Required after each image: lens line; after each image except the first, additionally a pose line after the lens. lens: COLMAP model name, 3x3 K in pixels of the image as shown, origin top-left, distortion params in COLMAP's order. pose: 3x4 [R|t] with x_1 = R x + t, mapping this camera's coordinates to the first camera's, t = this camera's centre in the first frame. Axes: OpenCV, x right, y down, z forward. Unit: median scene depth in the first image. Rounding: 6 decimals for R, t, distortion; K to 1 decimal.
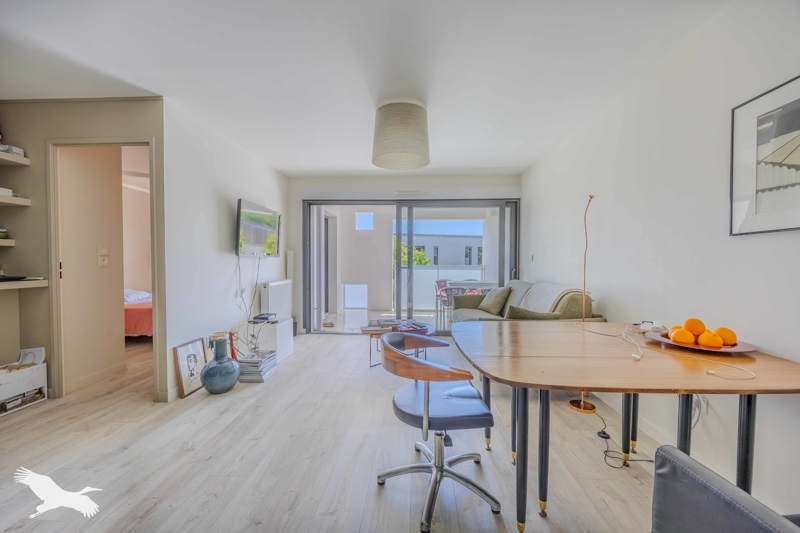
lens RADIAL K [[310.7, 0, 400.0], [0, 310.7, 266.5], [0, 0, 1]] dist [0.020490, 0.000076]
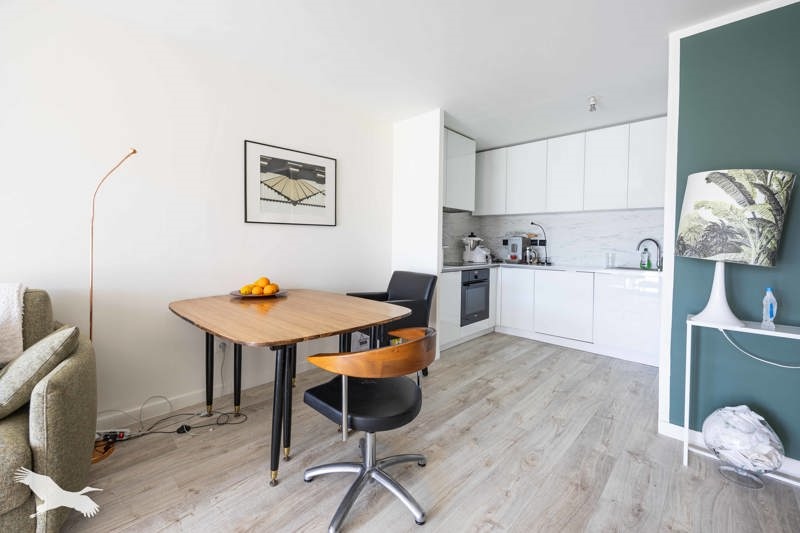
lens RADIAL K [[331.9, 0, 403.3], [0, 331.9, 246.2], [0, 0, 1]] dist [-0.000029, 0.000084]
pose [[-0.762638, -0.029514, 0.646152, -0.253794], [-0.012948, 0.999455, 0.030370, -0.015942], [-0.646696, 0.014795, -0.762605, 0.733652]]
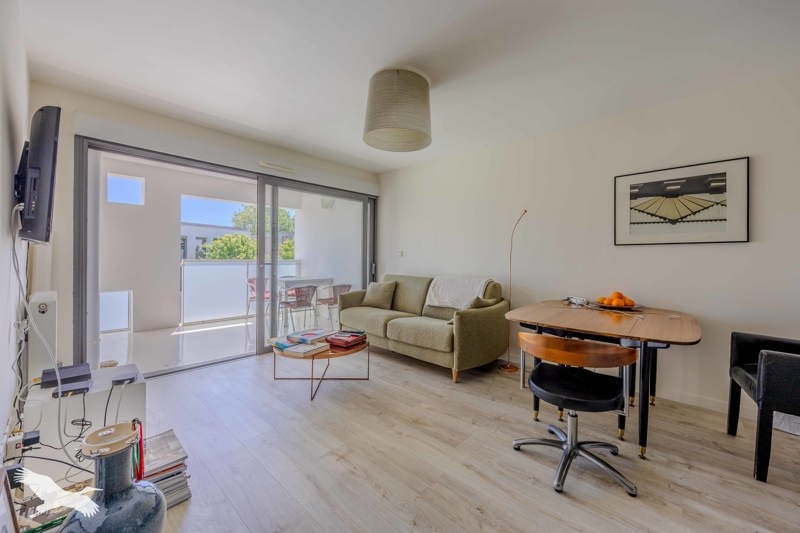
lens RADIAL K [[306.9, 0, 400.0], [0, 306.9, 266.5], [0, 0, 1]] dist [-0.000308, 0.000076]
pose [[0.628510, -0.024295, 0.777422, -0.482653], [0.005728, 0.999630, 0.026609, -0.010955], [-0.777780, -0.012271, 0.628416, 0.356019]]
